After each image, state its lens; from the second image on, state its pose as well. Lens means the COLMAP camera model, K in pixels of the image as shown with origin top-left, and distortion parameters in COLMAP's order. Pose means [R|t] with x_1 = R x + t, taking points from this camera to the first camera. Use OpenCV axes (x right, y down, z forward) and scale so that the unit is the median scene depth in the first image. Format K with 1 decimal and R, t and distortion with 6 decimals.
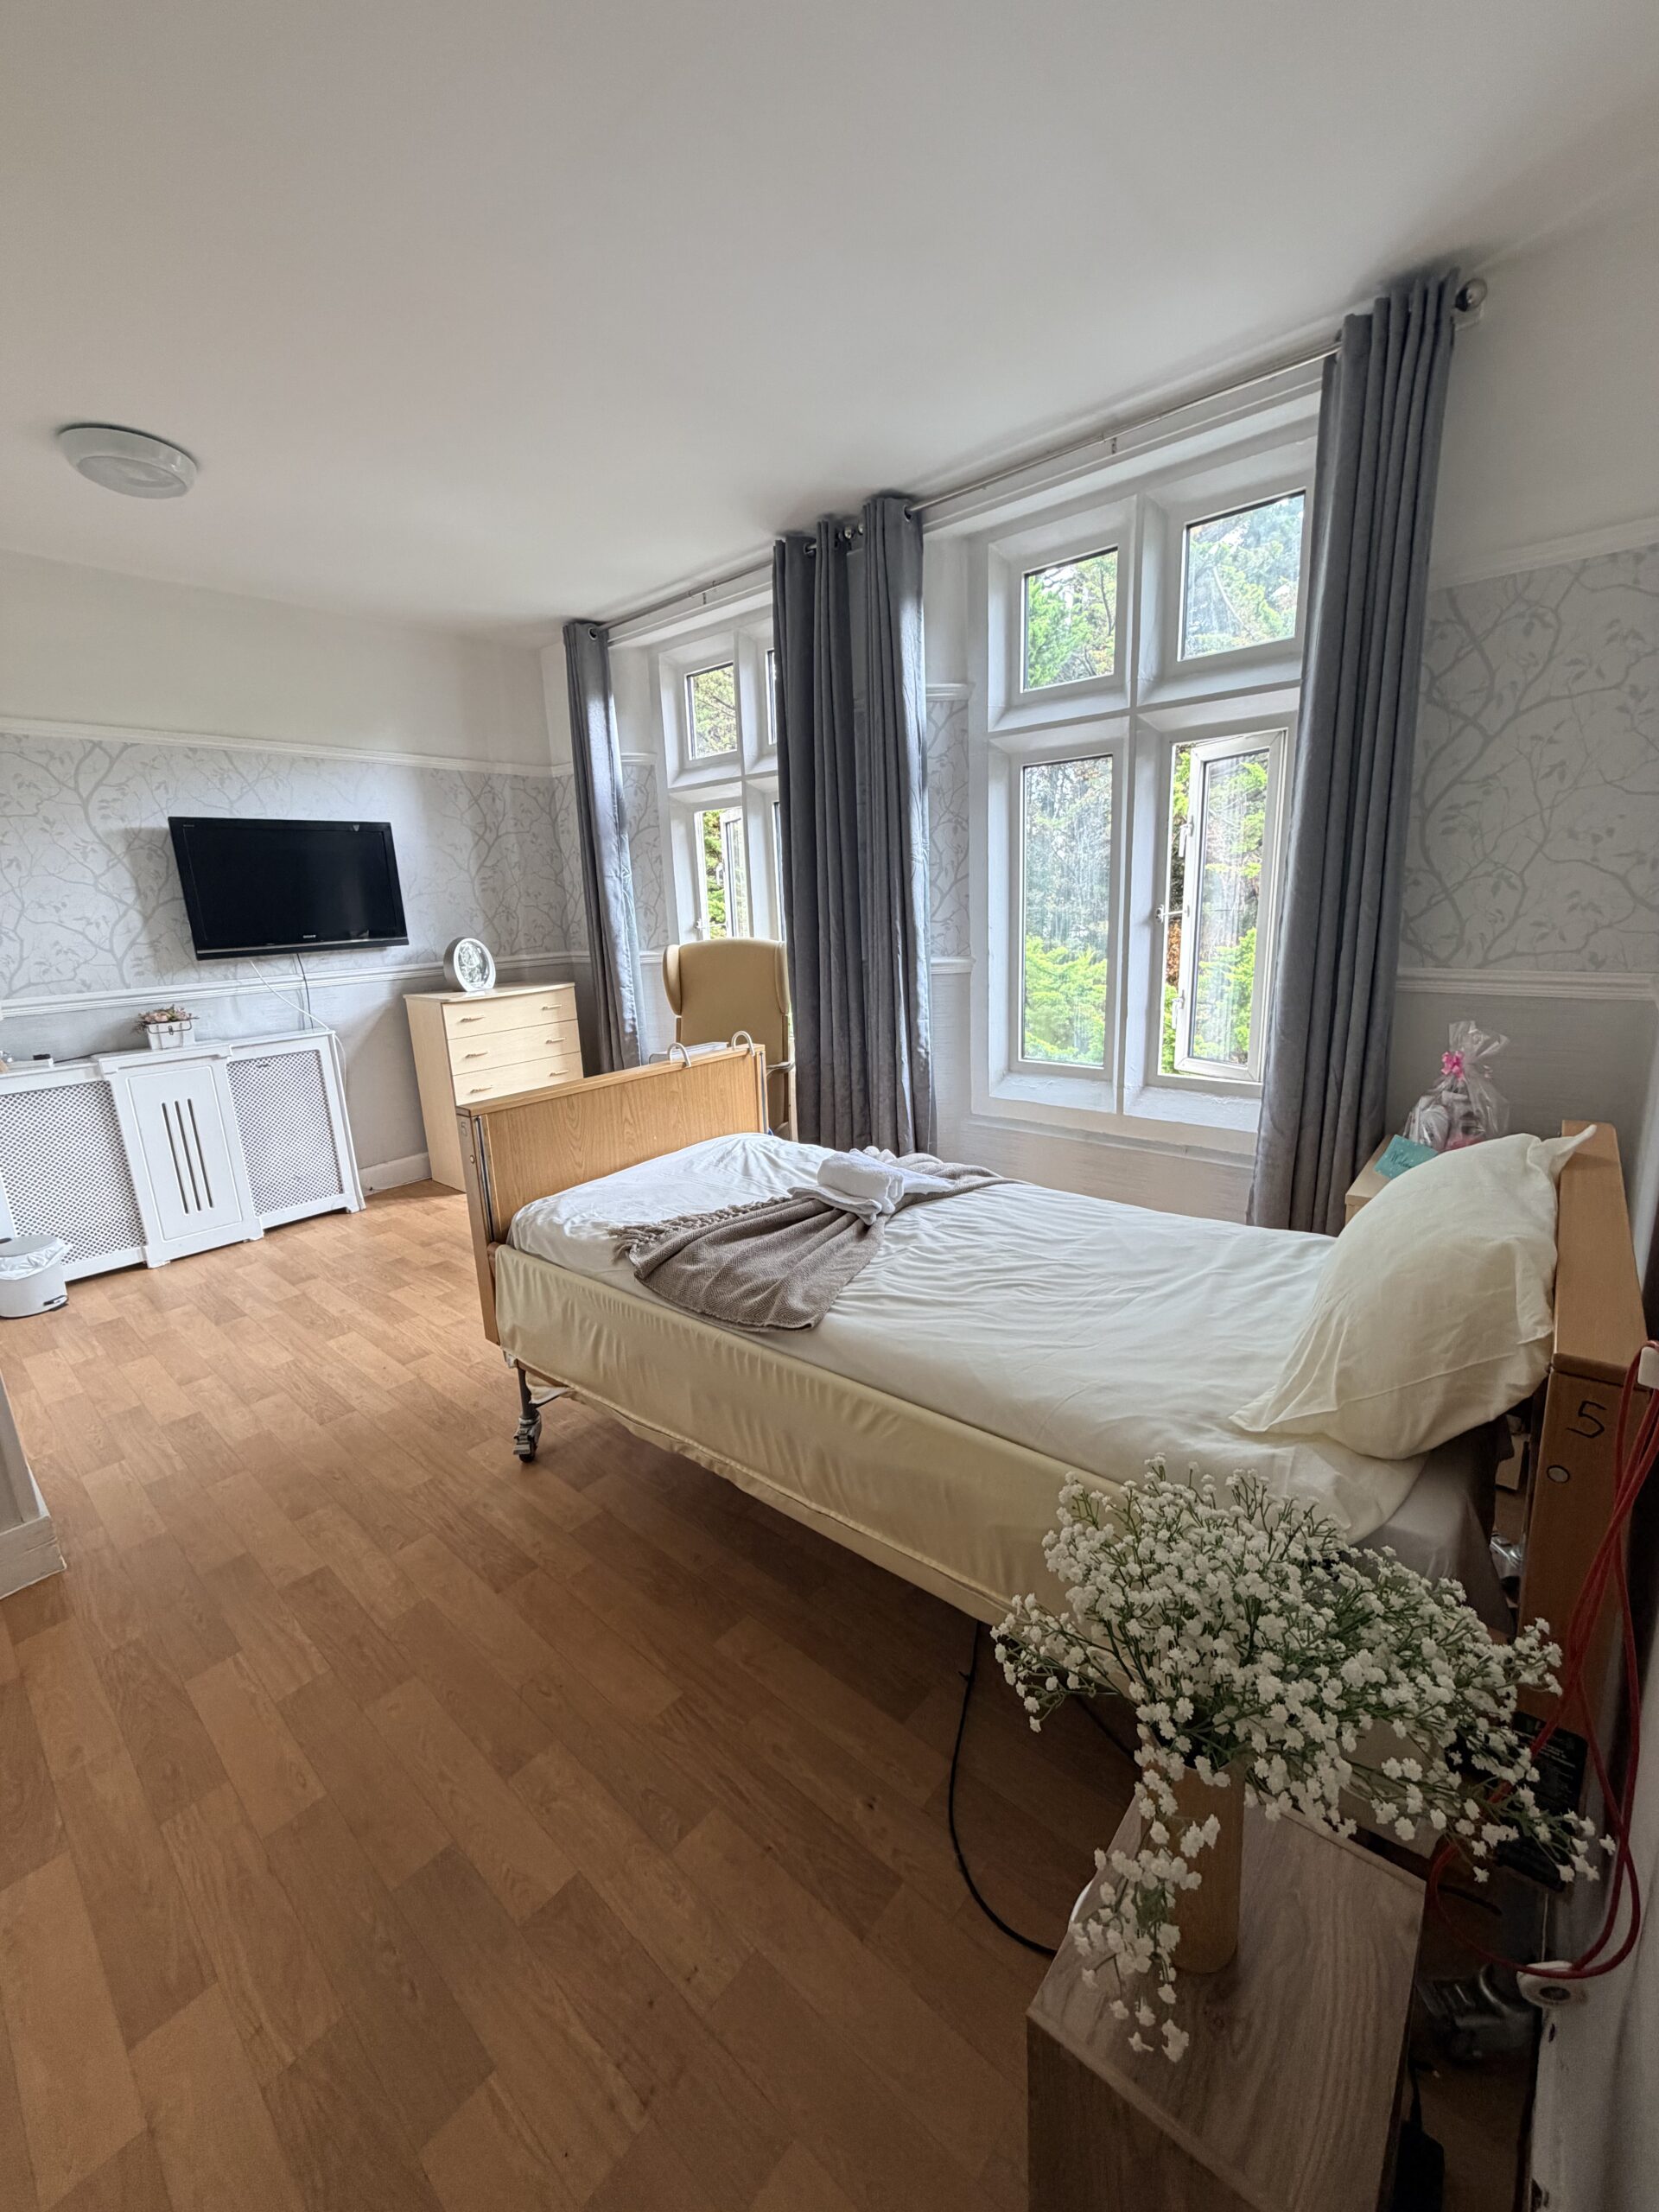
lens RADIAL K [[874.0, 0, 829.2], [0, 874.0, 1097.9], [0, 0, 1]] dist [0.000319, 0.000137]
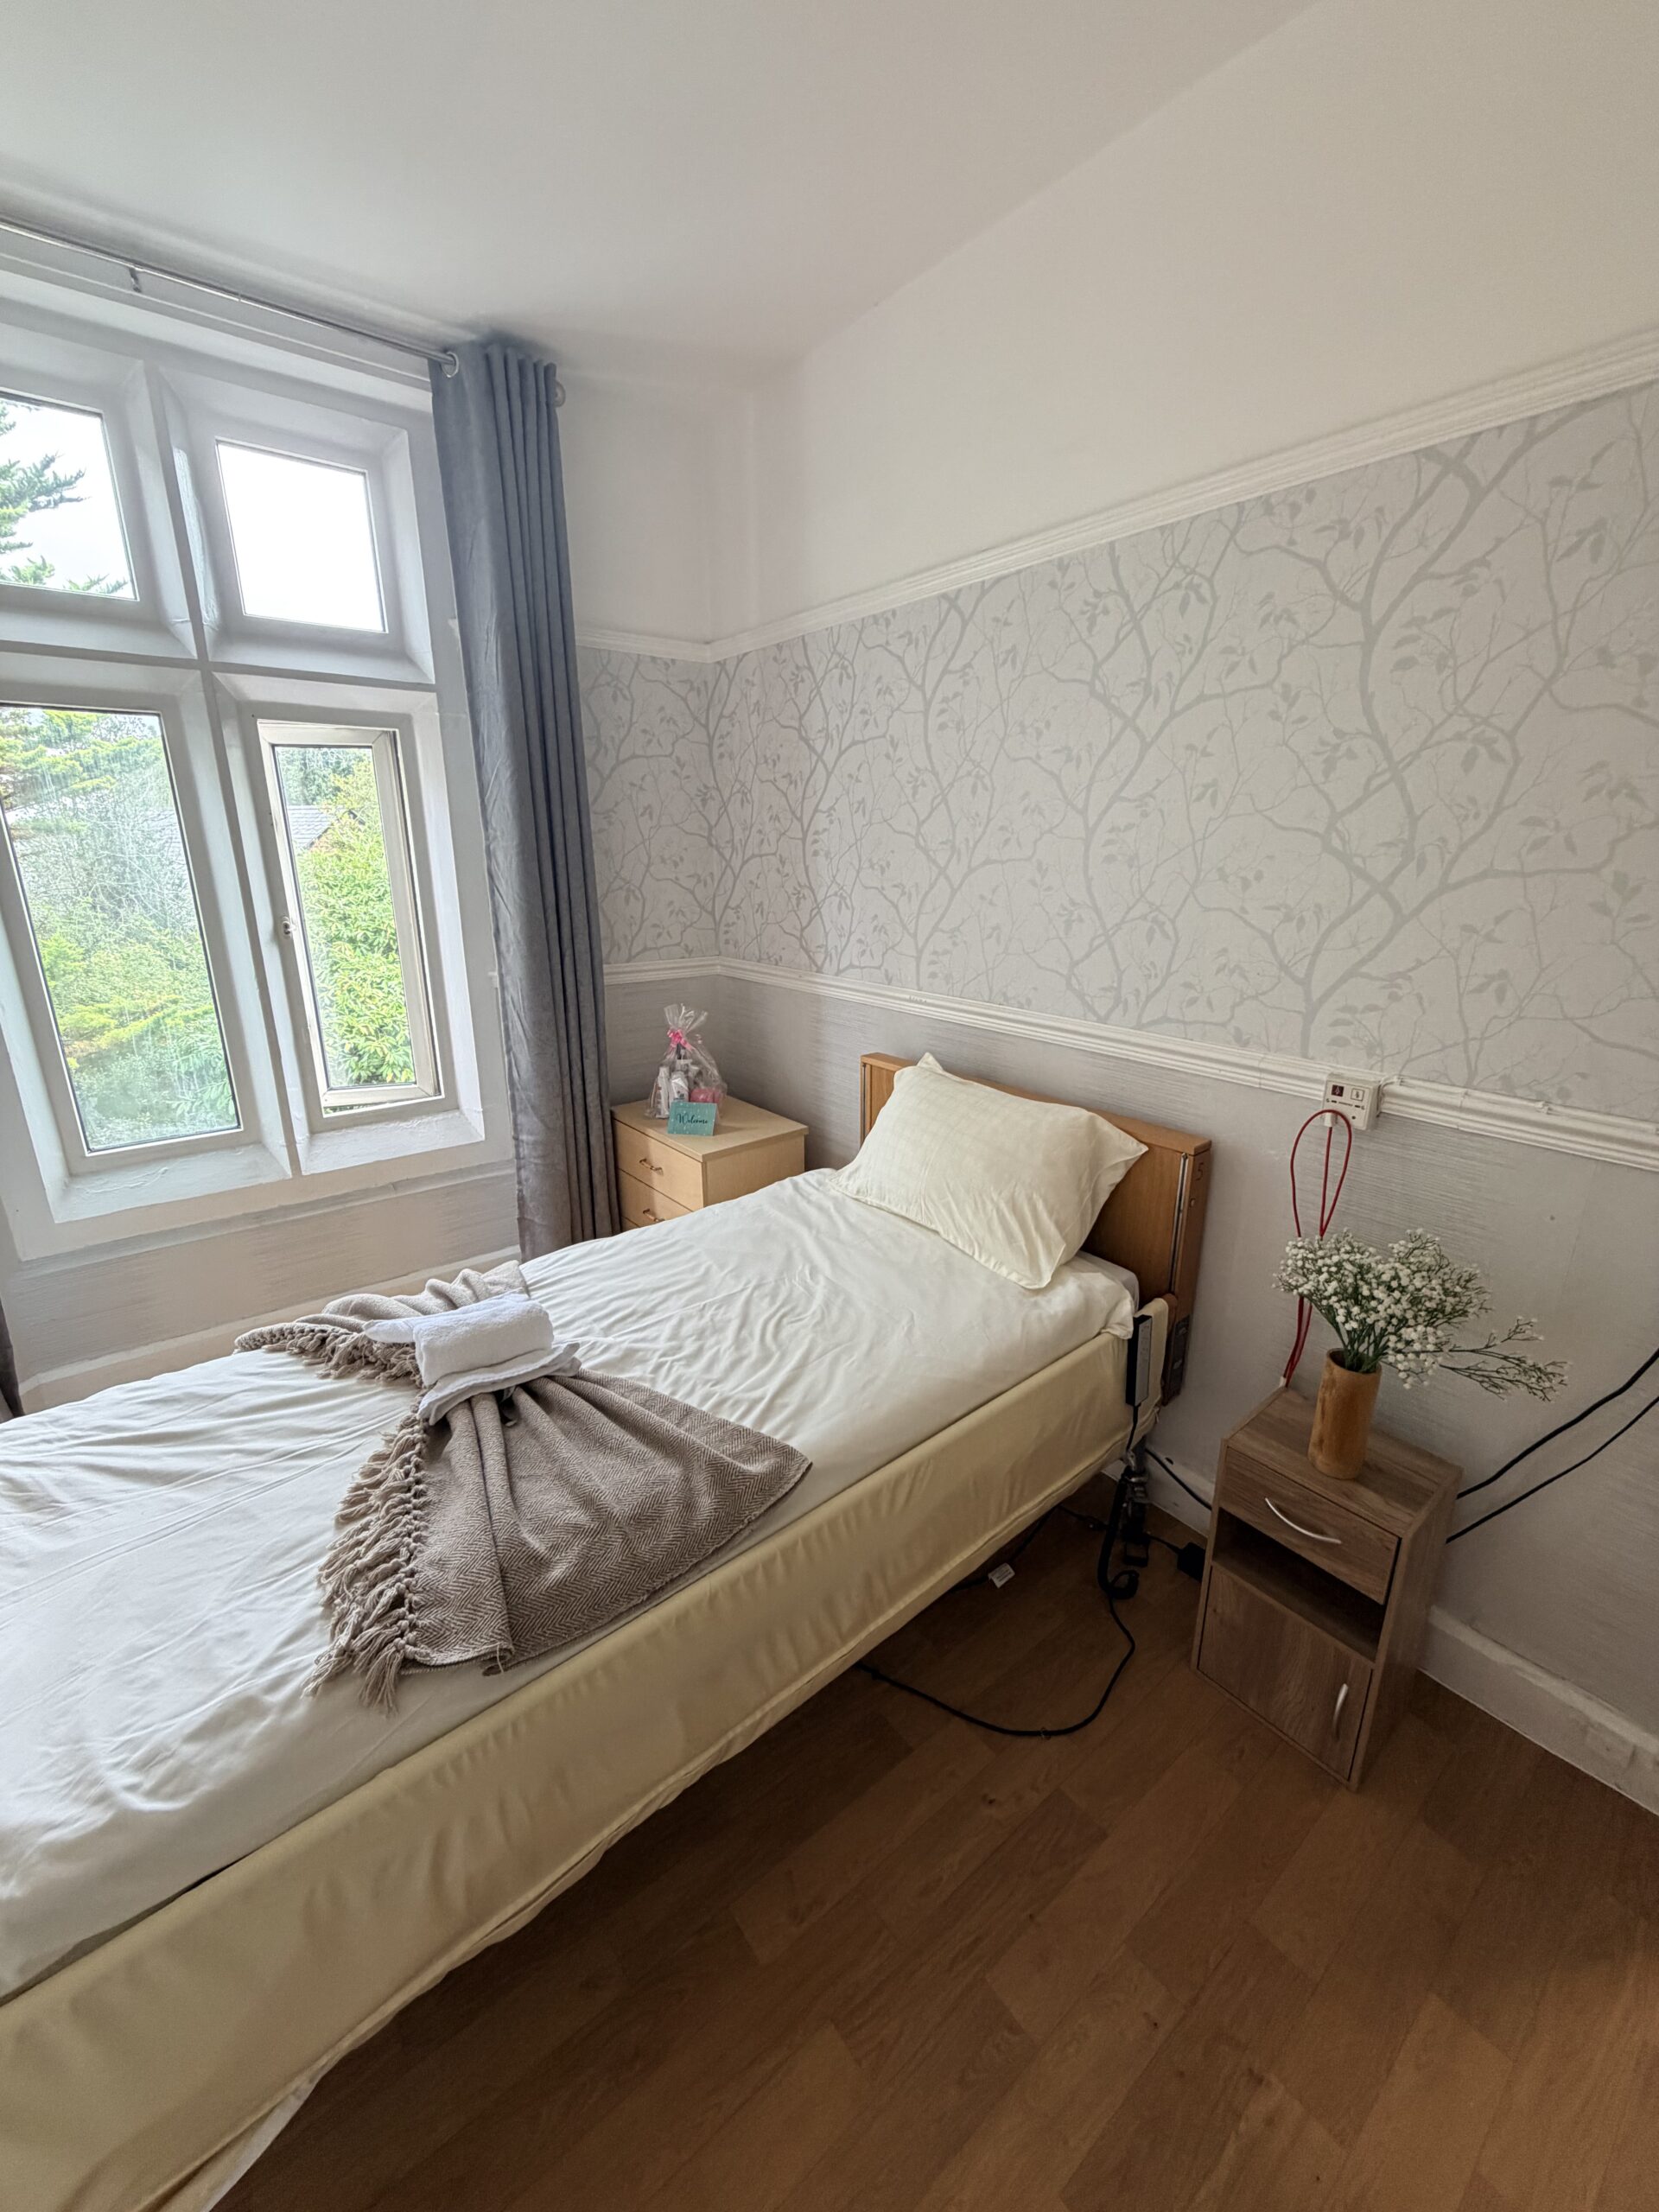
lens RADIAL K [[874.0, 0, 829.2], [0, 874.0, 1097.9], [0, 0, 1]] dist [0.000319, 0.000137]
pose [[0.190320, -0.236949, 0.952698, -0.535317], [0.212419, 0.957386, 0.195680, -0.171512], [-0.958466, 0.165130, 0.232542, 0.536974]]
